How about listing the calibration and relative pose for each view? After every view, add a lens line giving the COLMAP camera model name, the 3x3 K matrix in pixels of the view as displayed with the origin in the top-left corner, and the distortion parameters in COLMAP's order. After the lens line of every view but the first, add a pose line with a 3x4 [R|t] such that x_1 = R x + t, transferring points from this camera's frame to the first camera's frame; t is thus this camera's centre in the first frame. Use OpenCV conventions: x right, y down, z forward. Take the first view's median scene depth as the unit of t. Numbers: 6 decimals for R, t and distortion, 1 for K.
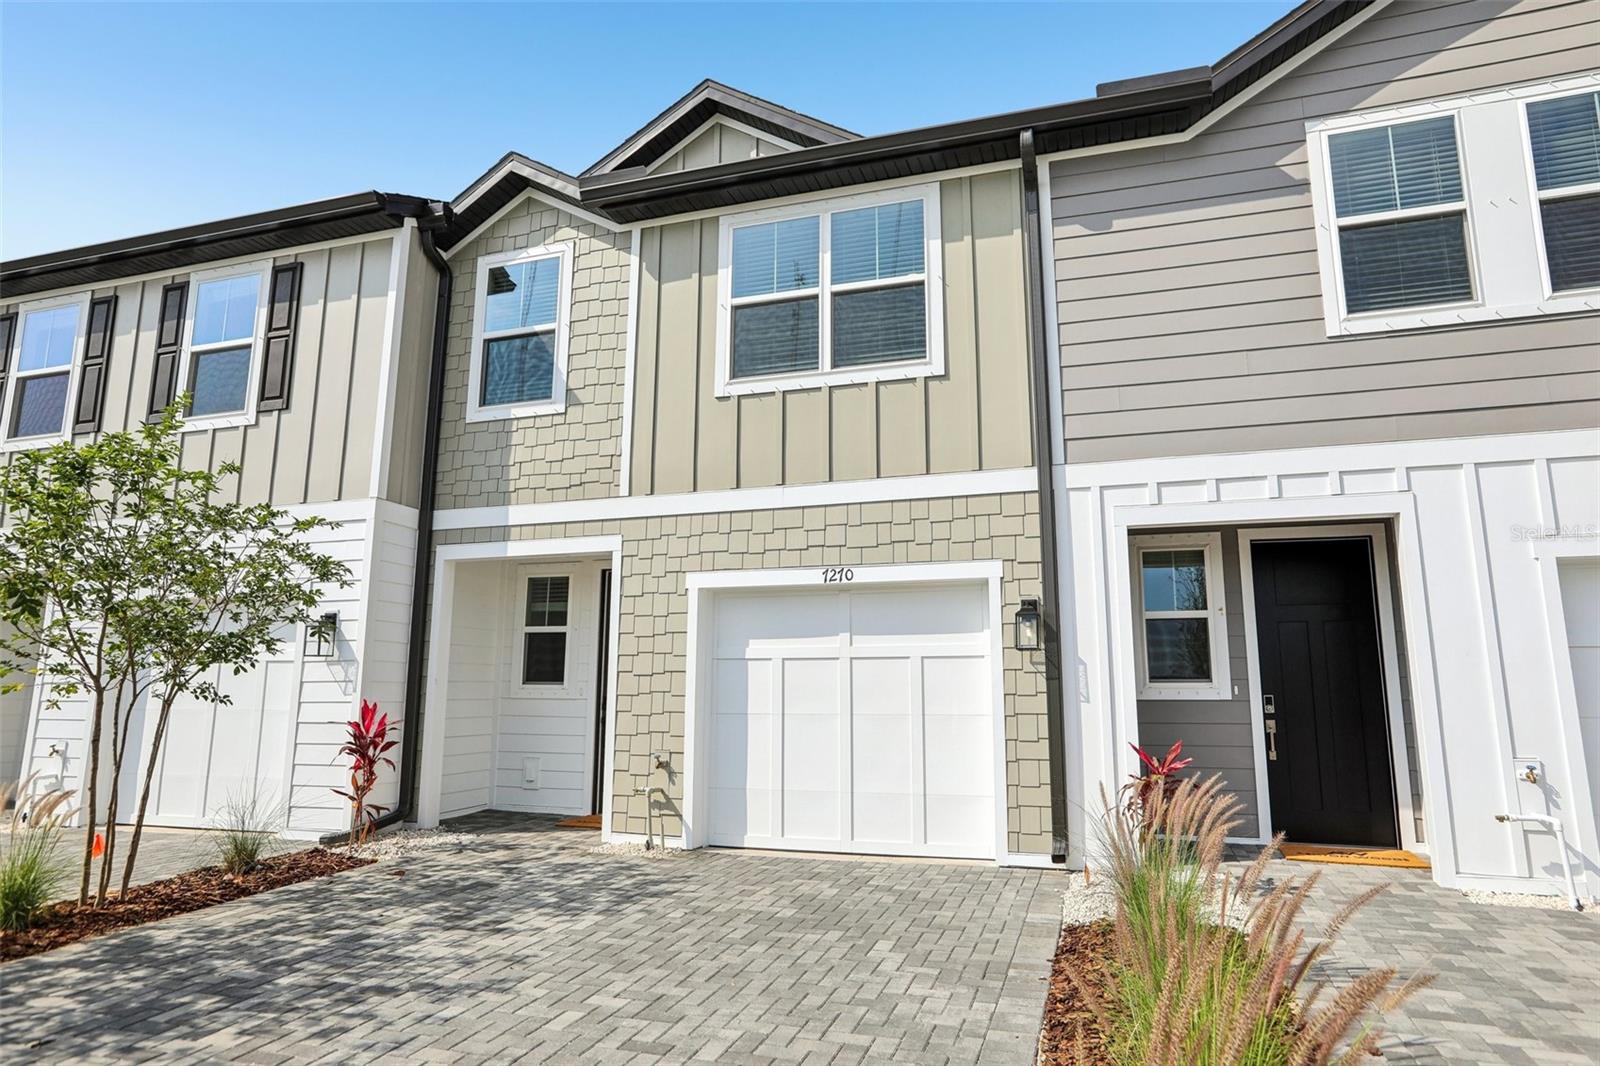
lens RADIAL K [[942.8, 0, 800.0], [0, 942.8, 533.0], [0, 0, 1]] dist [-0.062045, 0.045358]
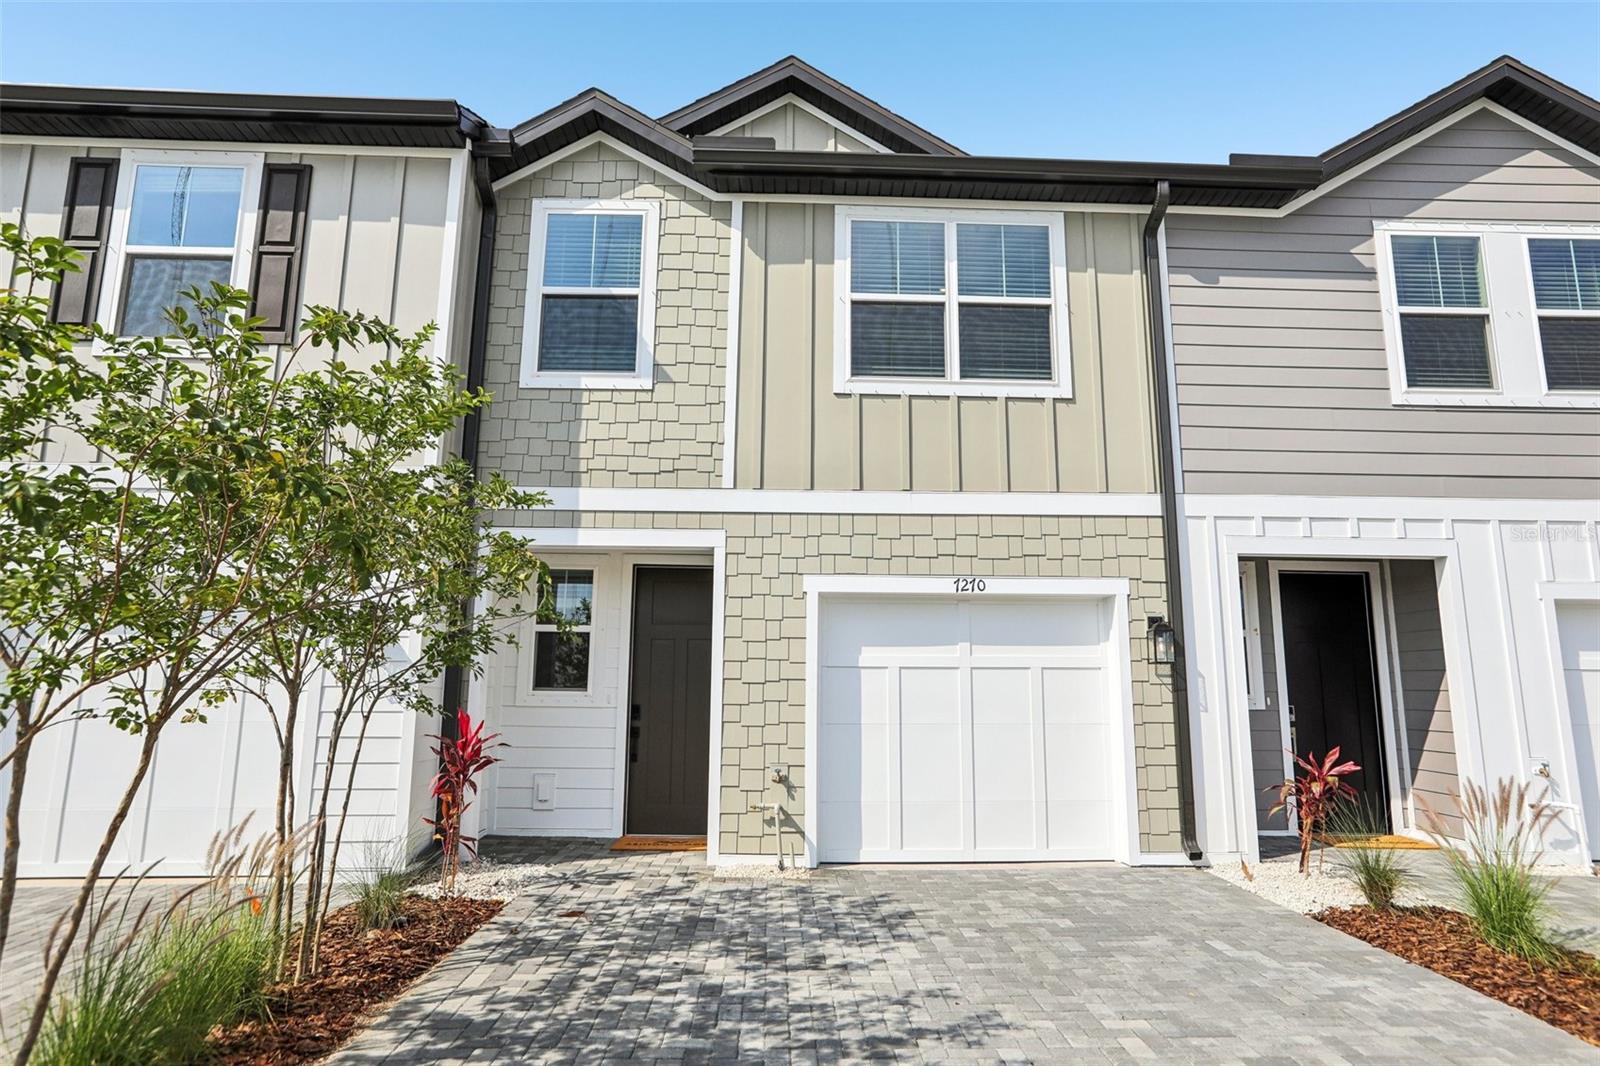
lens RADIAL K [[942.8, 0, 800.0], [0, 942.8, 533.0], [0, 0, 1]] dist [-0.062045, 0.045358]
pose [[0.941085, 0.062555, 0.332334, -0.453148], [-0.062180, 0.997995, -0.011773, 0.011924], [-0.332405, -0.009585, 0.943088, 0.112921]]
